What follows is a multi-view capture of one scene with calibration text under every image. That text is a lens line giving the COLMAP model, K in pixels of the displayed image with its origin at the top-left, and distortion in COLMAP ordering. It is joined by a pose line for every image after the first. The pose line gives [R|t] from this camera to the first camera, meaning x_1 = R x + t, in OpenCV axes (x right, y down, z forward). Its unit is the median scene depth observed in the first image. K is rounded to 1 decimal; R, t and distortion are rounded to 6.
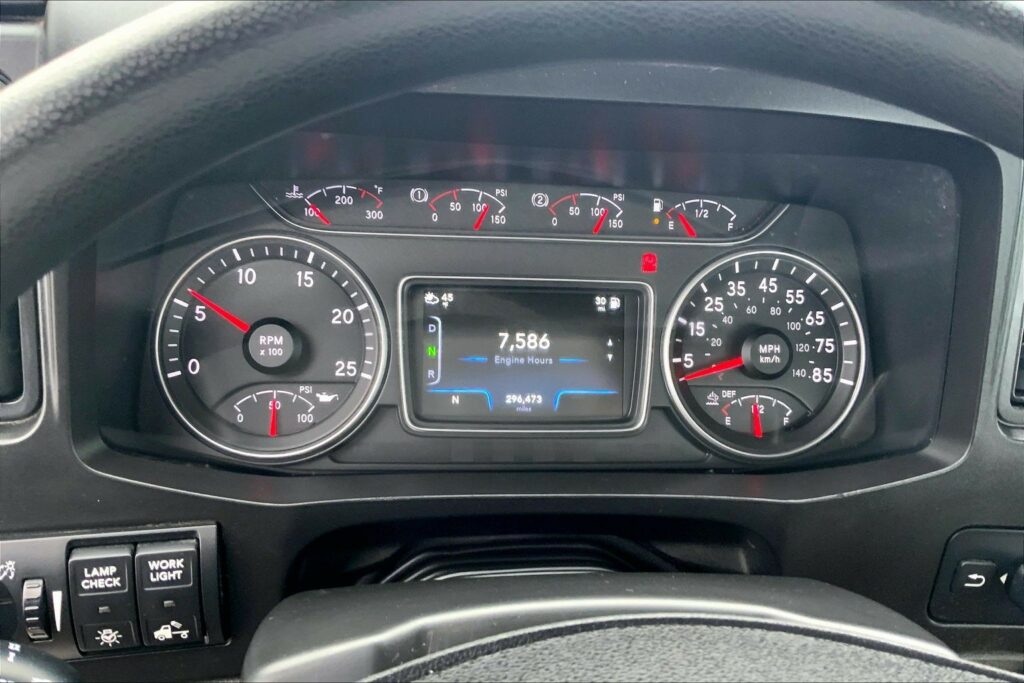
lens RADIAL K [[836.7, 0, 512.0], [0, 836.7, 341.5], [0, 0, 1]] dist [0.116342, -0.247002]
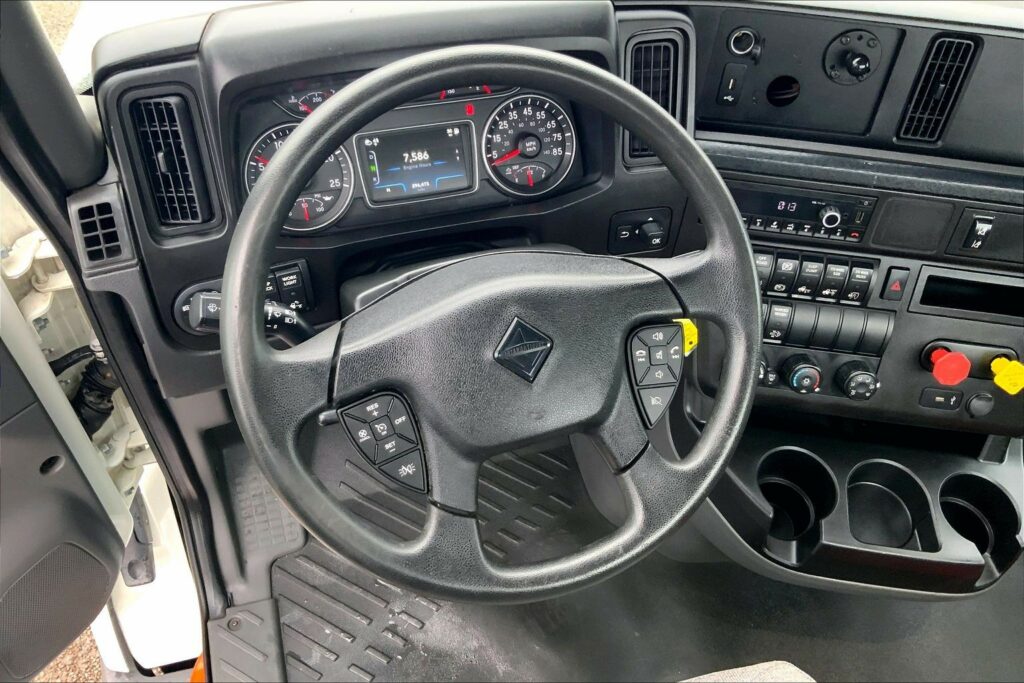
lens RADIAL K [[836.7, 0, 512.0], [0, 836.7, 341.5], [0, 0, 1]] dist [0.116342, -0.247002]
pose [[0.977188, -0.173351, 0.122694, -0.088995], [0.129079, 0.943543, 0.305067, -0.174298], [-0.168651, -0.282271, 0.944394, -1.141191]]
